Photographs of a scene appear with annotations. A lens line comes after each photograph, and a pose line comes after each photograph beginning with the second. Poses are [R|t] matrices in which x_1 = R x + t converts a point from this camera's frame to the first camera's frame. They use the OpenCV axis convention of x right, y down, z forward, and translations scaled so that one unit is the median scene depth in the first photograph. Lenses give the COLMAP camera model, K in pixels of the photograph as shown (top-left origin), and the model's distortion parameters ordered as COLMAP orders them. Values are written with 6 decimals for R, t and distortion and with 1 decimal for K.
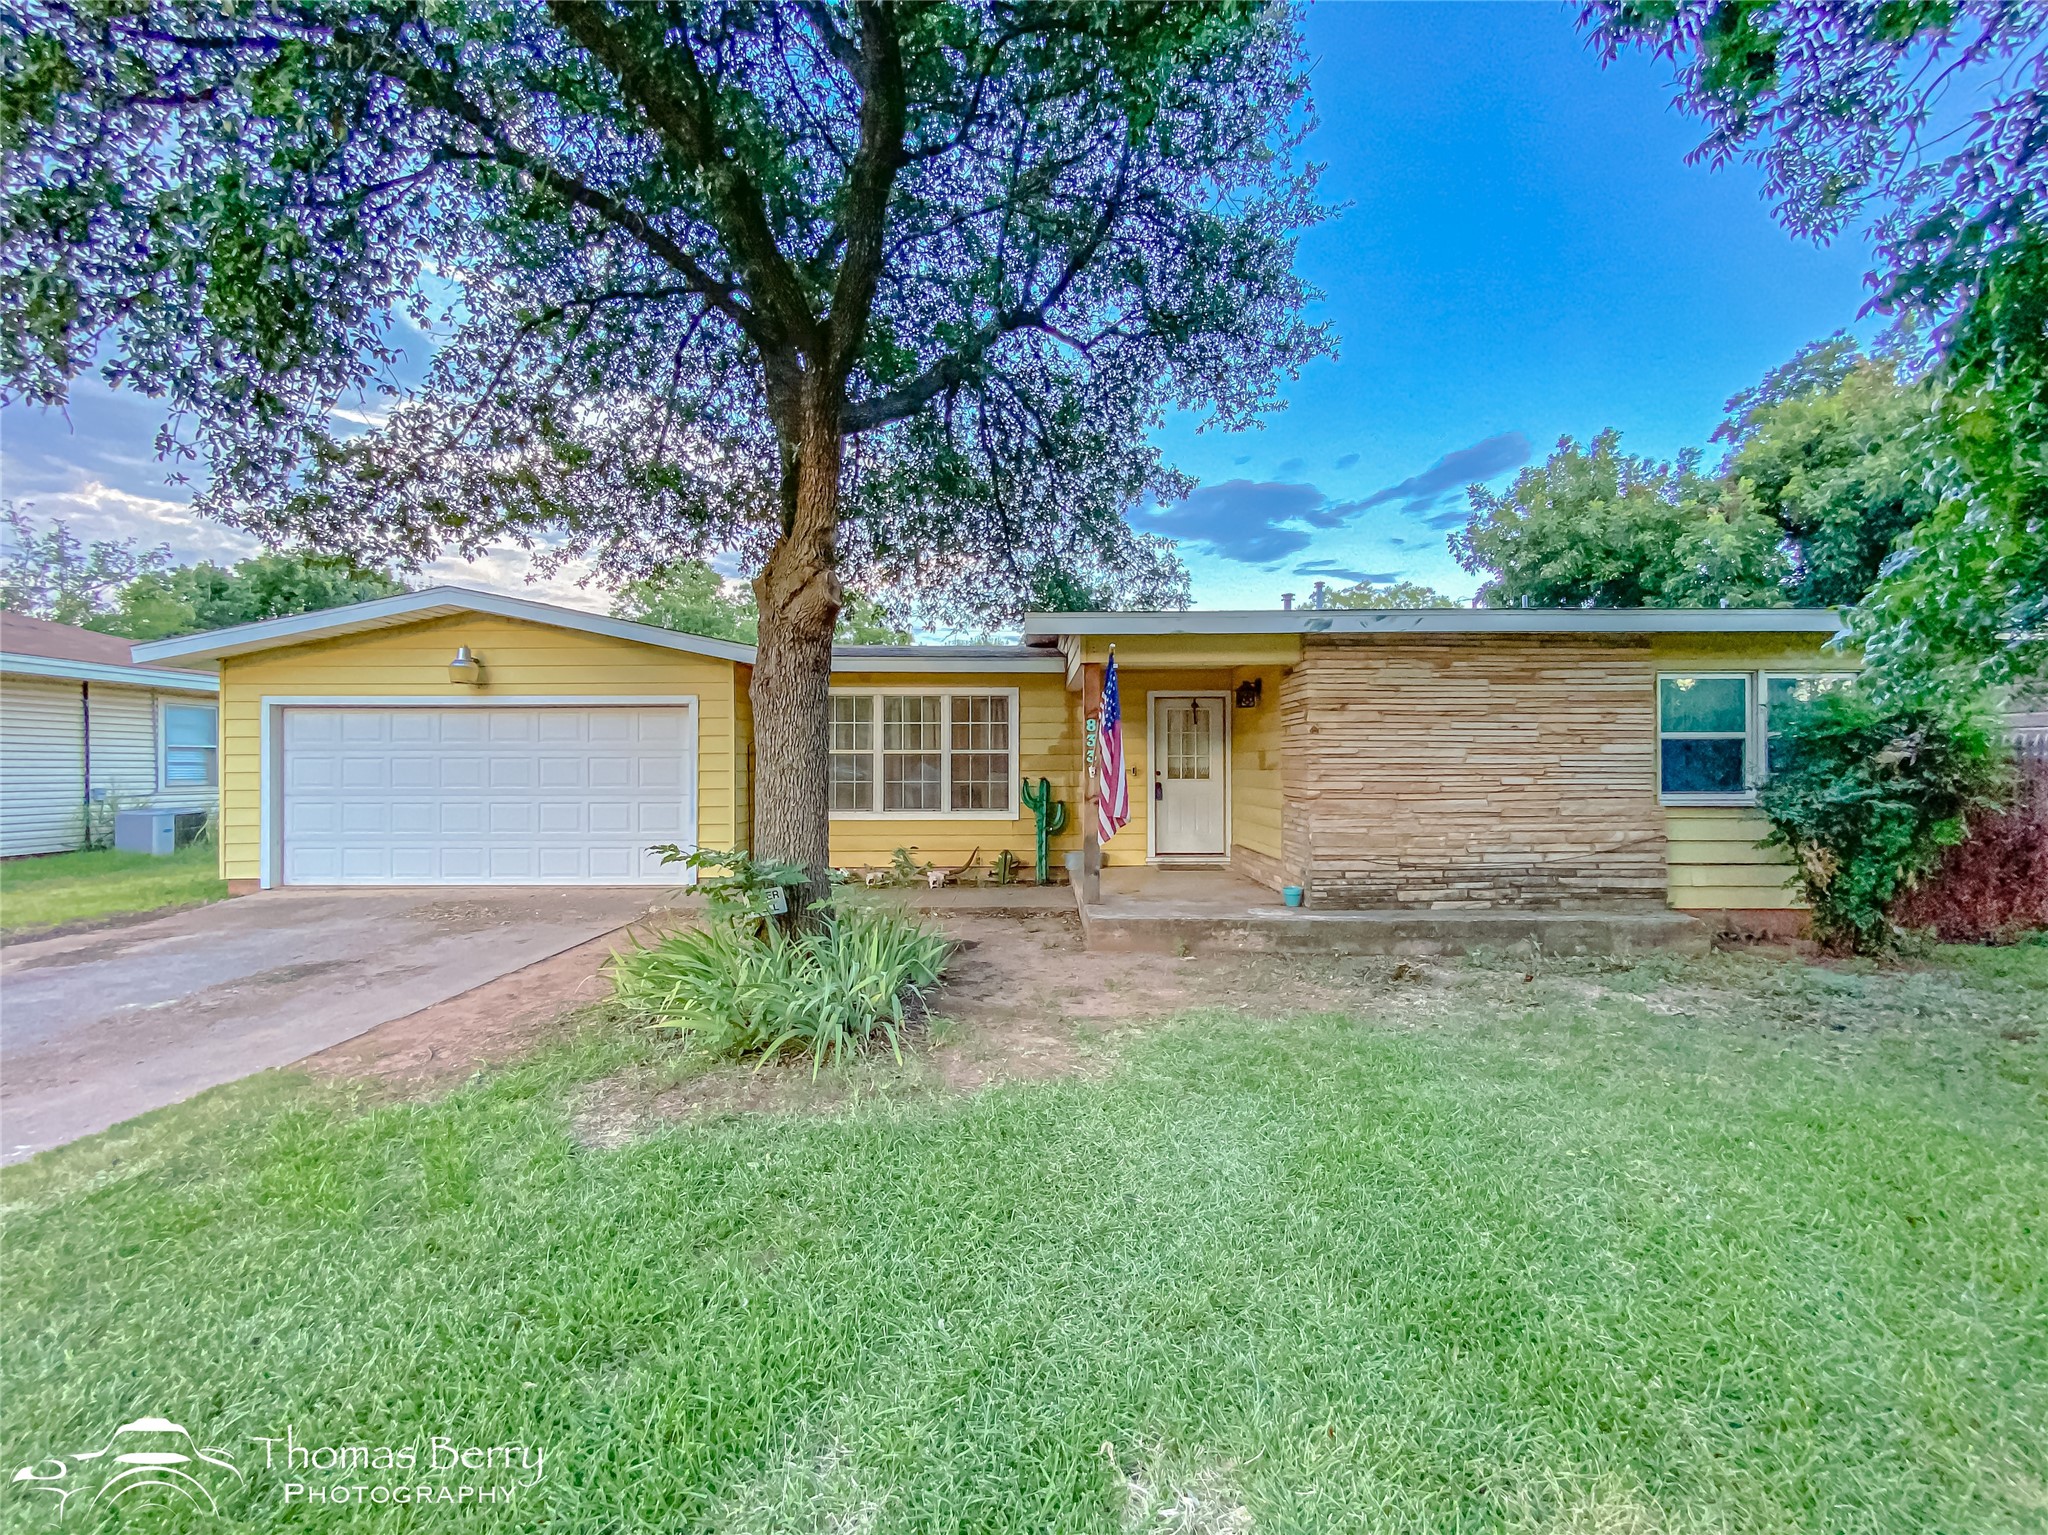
lens RADIAL K [[837.5, 0, 1025.2], [0, 837.5, 758.8], [0, 0, 1]] dist [0.026925, -0.016699]
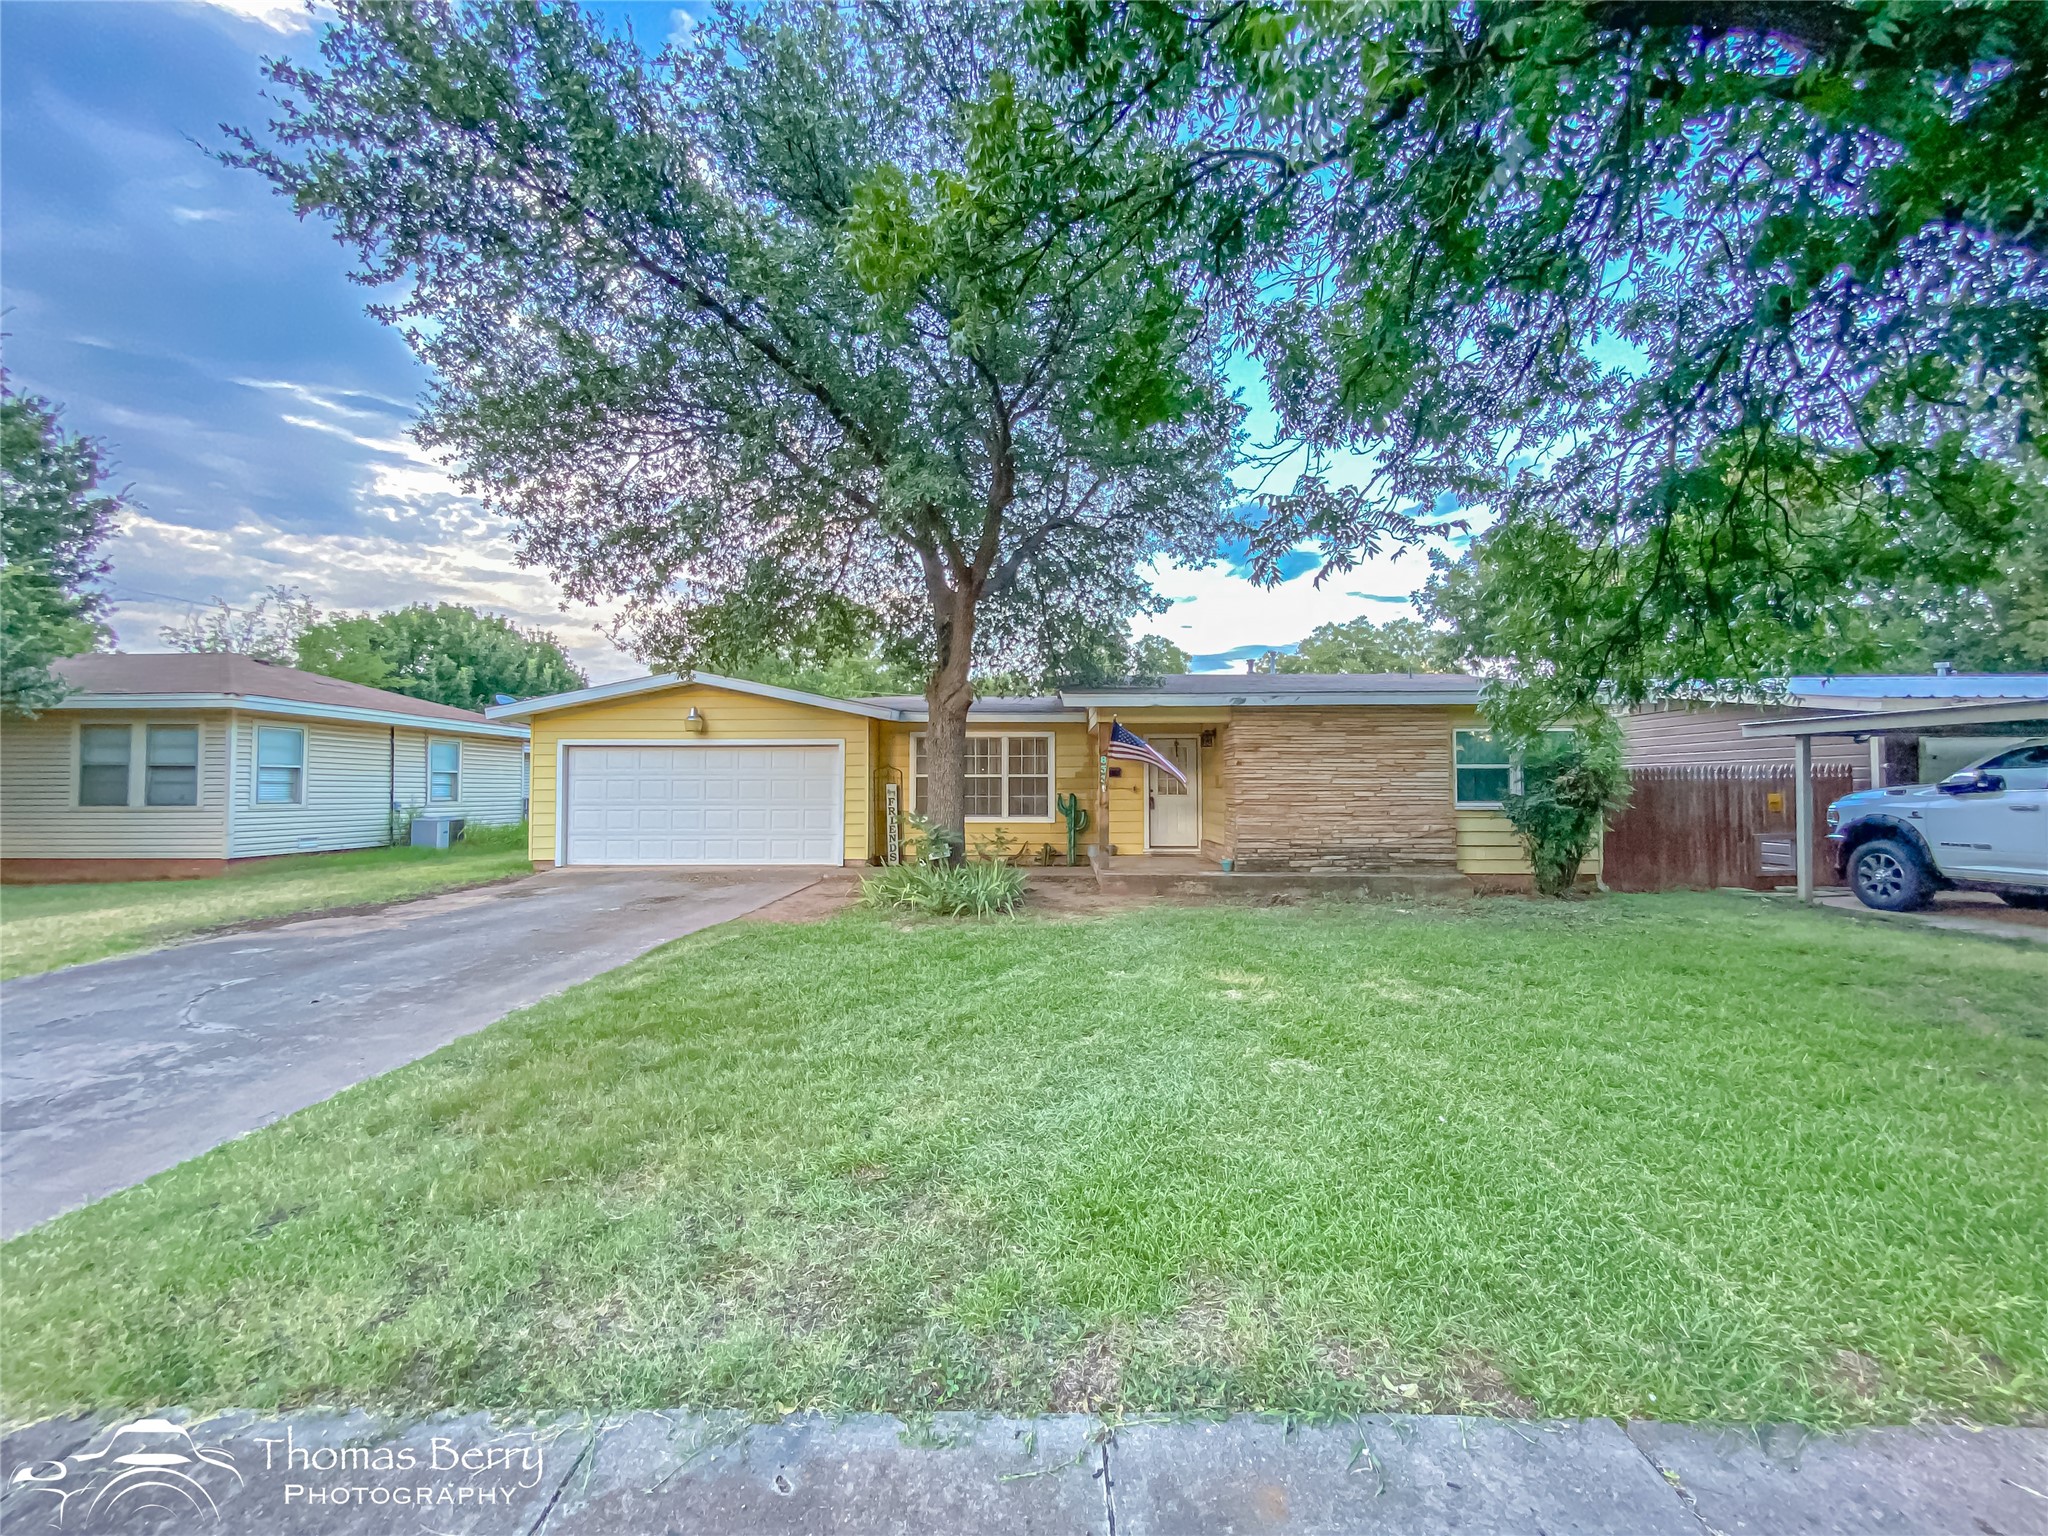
lens RADIAL K [[837.5, 0, 1025.2], [0, 837.5, 759.3], [0, 0, 1]] dist [0.026925, -0.016699]
pose [[0.999704, -0.000430, -0.024335, -0.030672], [-0.000218, 0.999646, -0.026622, 0.001874], [0.024338, 0.026620, 0.999349, -0.574553]]
